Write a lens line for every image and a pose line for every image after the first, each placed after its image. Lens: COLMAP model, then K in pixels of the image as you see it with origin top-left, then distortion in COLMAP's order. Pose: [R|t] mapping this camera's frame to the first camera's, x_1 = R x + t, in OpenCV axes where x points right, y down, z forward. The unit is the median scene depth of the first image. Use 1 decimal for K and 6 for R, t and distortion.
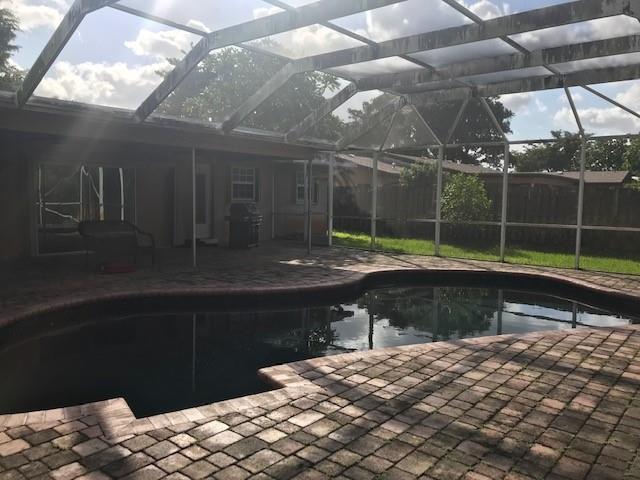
lens RADIAL K [[527.6, 0, 322.1], [0, 527.6, 236.1], [0, 0, 1]] dist [0.054678, -0.039377]
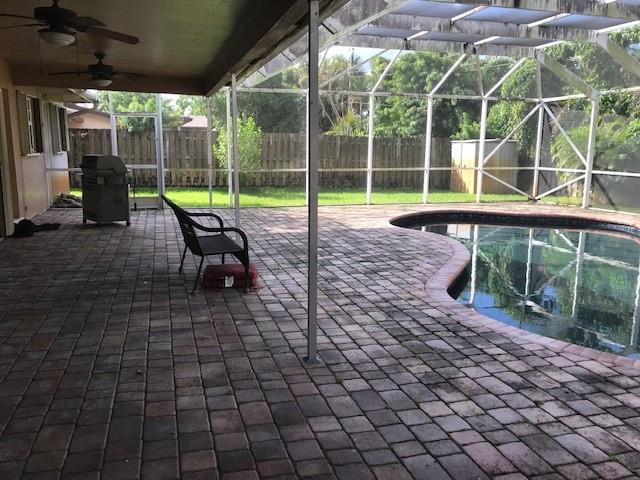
lens RADIAL K [[527.6, 0, 316.8], [0, 527.6, 239.8], [0, 0, 1]] dist [0.054678, -0.039377]
pose [[0.591383, -0.152988, 0.791746, -0.650399], [0.059518, 0.987441, 0.146346, -0.048240], [-0.804191, -0.039423, 0.593061, 0.451755]]
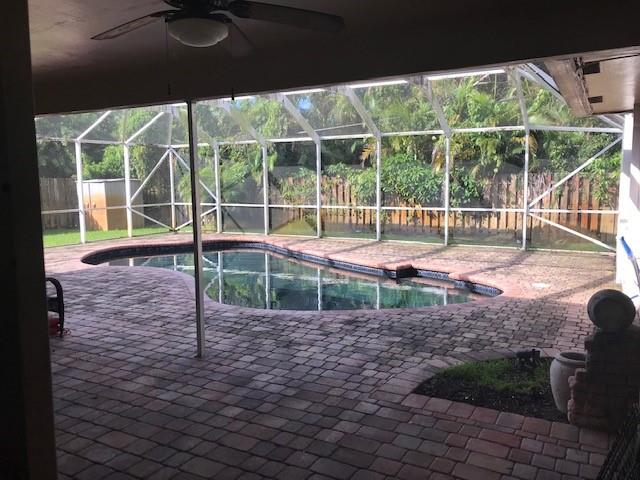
lens RADIAL K [[527.6, 0, 322.7], [0, 527.6, 241.3], [0, 0, 1]] dist [0.054678, -0.039377]
pose [[-0.142951, -0.133291, 0.980713, -1.078701], [0.089097, 0.985134, 0.146879, -0.115483], [-0.985711, 0.108375, -0.128950, 0.766950]]
